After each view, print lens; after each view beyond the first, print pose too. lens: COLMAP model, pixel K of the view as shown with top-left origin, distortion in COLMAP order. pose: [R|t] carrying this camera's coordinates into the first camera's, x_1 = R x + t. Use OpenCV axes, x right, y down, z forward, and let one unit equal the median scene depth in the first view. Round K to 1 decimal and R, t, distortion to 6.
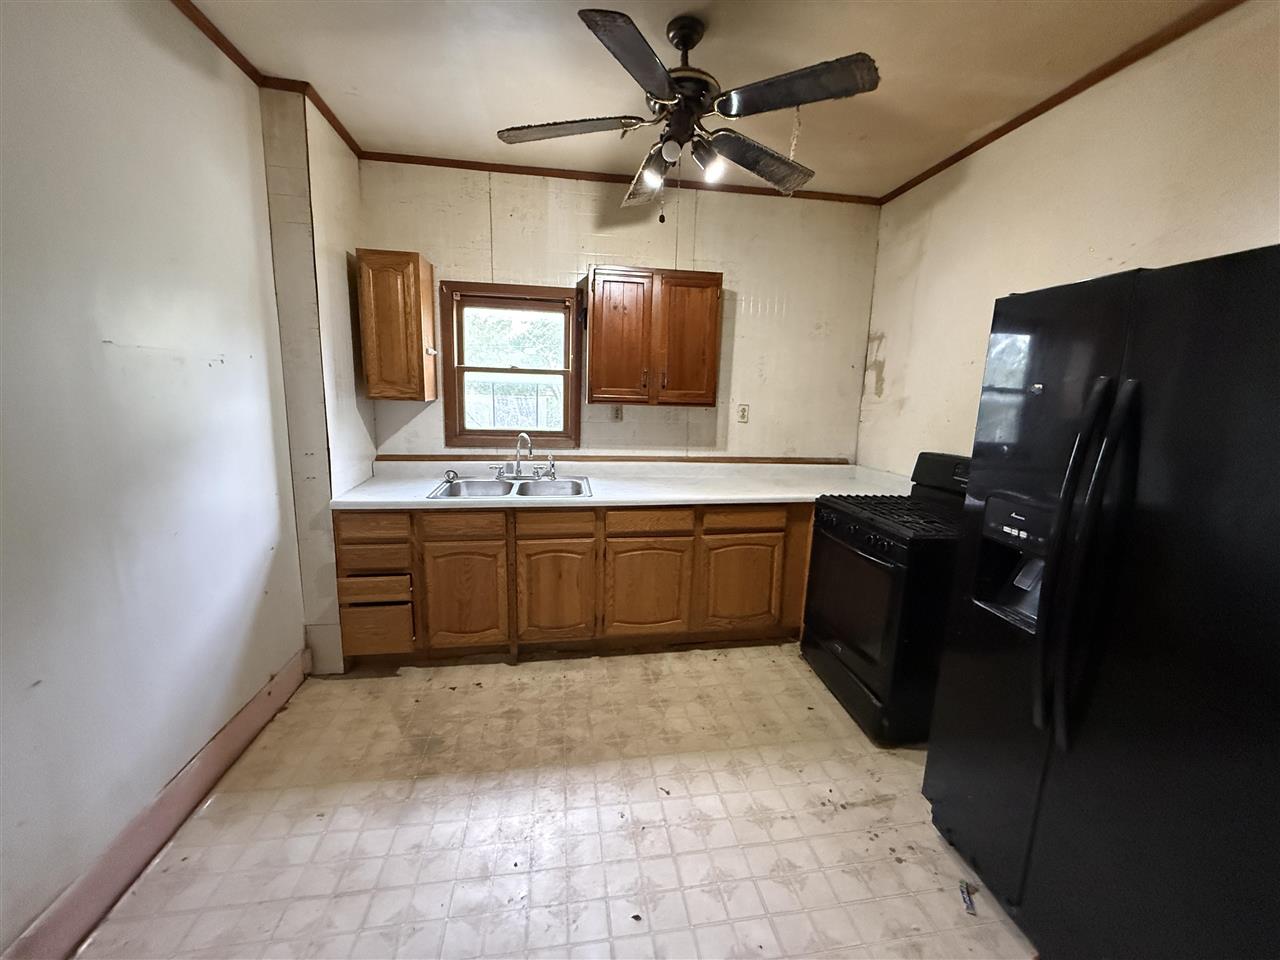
lens RADIAL K [[508.6, 0, 635.2], [0, 508.6, 479.0], [0, 0, 1]] dist [0.001388, -0.000581]
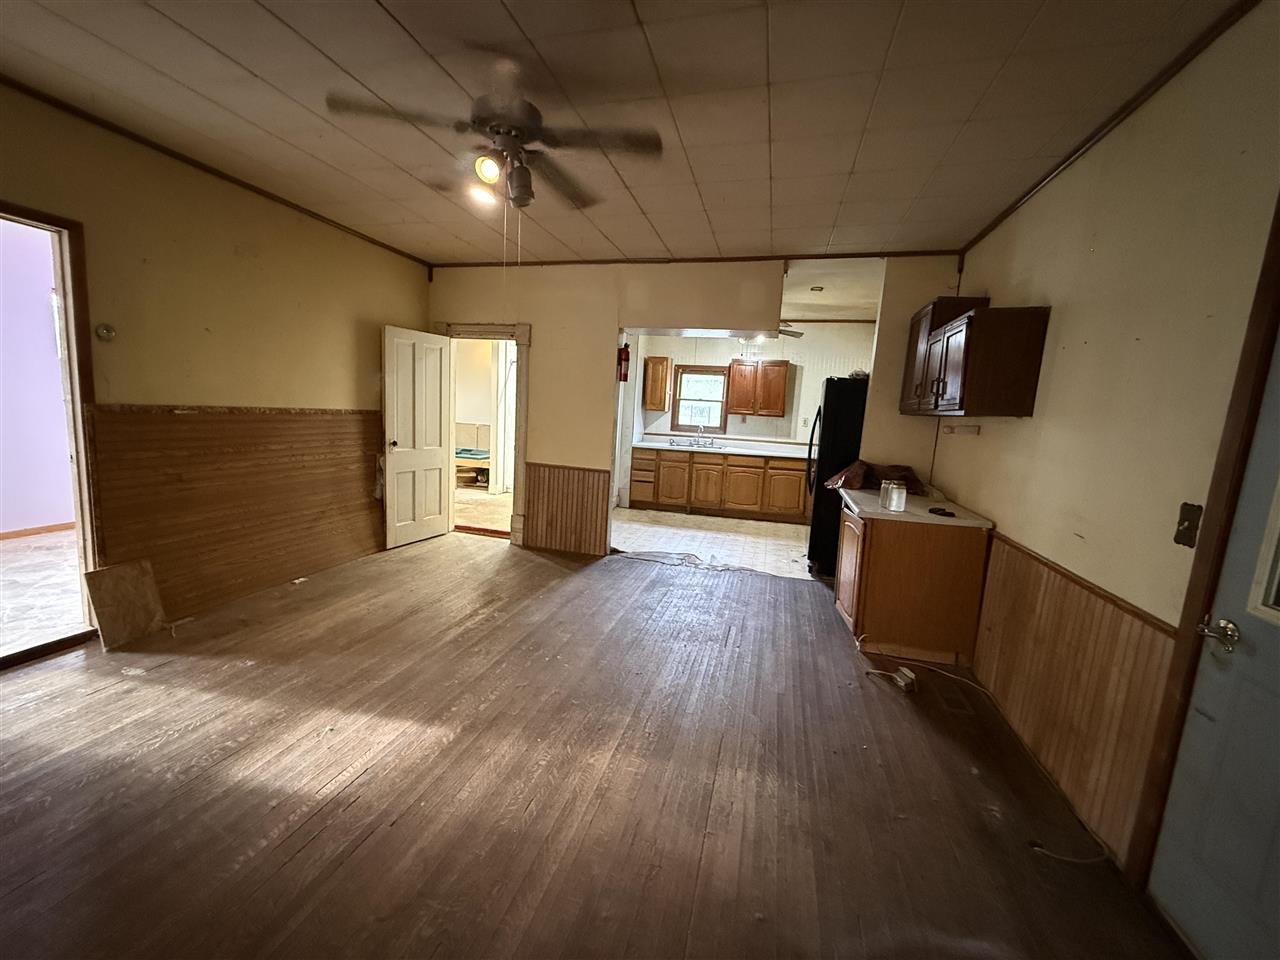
lens RADIAL K [[508.6, 0, 634.1], [0, 508.6, 478.3], [0, 0, 1]] dist [0.001388, -0.000581]
pose [[0.916567, 0.077022, -0.392394, 0.494420], [-0.097967, 0.994622, -0.033605, 0.293369], [0.387695, 0.069243, 0.919183, -1.442175]]
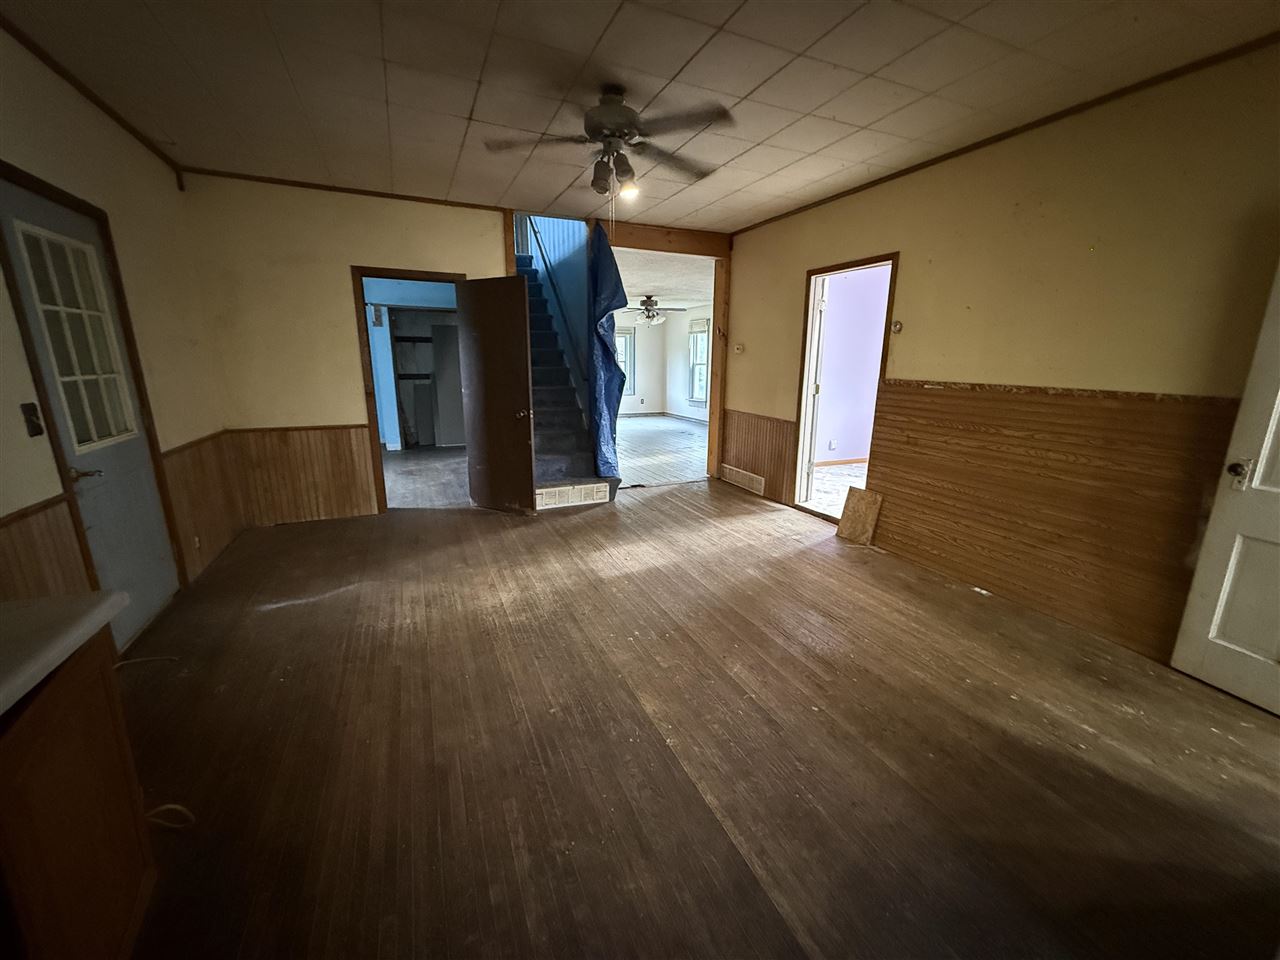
lens RADIAL K [[508.6, 0, 637.4], [0, 508.6, 479.9], [0, 0, 1]] dist [0.001388, -0.000581]
pose [[-0.959766, 0.028345, -0.279365, -0.180270], [-0.084001, 0.920351, 0.381967, -0.430193], [0.267941, 0.390066, -0.880941, 2.597636]]
